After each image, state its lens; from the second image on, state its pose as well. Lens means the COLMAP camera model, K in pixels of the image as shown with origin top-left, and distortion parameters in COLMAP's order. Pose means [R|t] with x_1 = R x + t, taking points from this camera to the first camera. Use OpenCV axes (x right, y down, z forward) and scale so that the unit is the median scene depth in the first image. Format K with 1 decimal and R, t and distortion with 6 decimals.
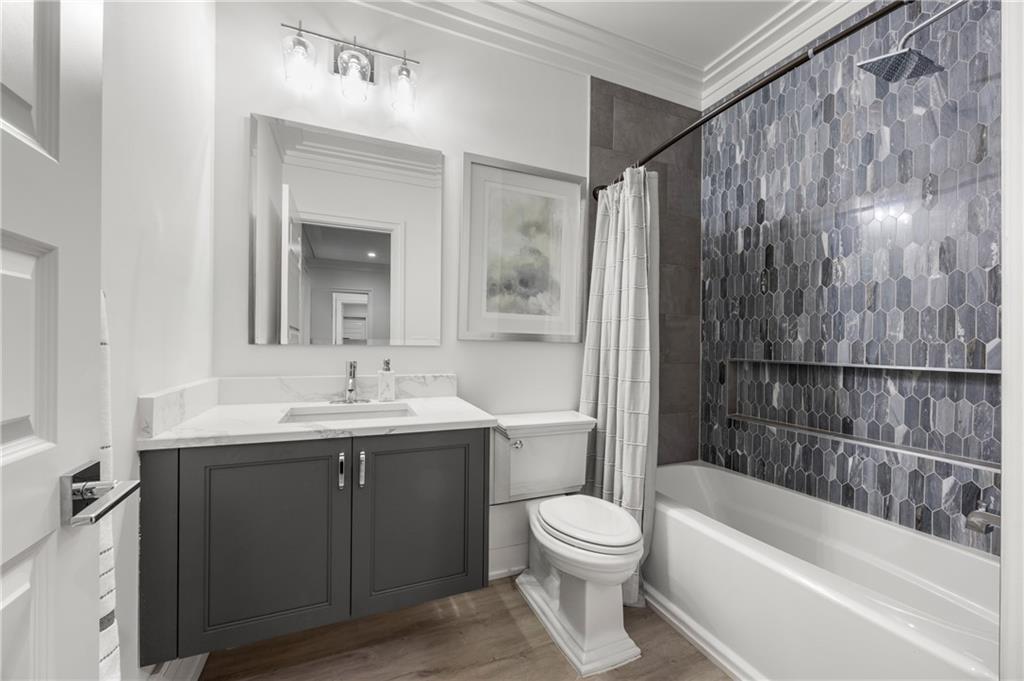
lens RADIAL K [[404.9, 0, 512.0], [0, 404.9, 340.5], [0, 0, 1]] dist [-0.000301, -0.000016]
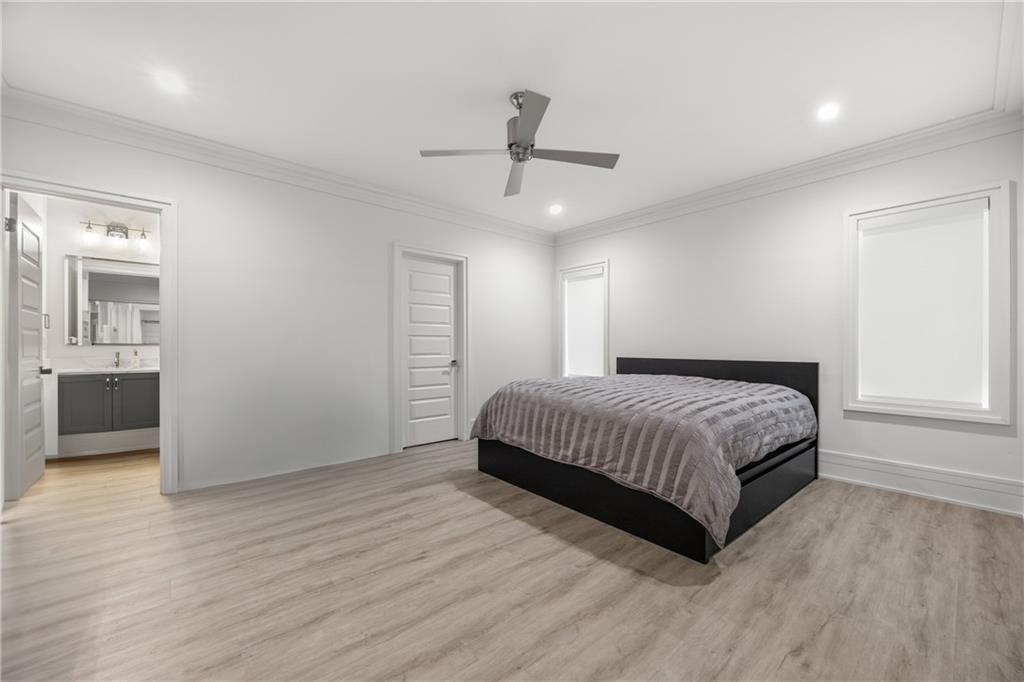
lens RADIAL K [[411.4, 0, 512.0], [0, 411.4, 341.0], [0, 0, 1]] dist [0.000606, 0.000066]
pose [[0.950467, -0.010719, 0.310641, 1.090958], [0.010688, 0.999941, 0.001799, 0.003592], [-0.310642, 0.001610, 0.950526, -2.098684]]
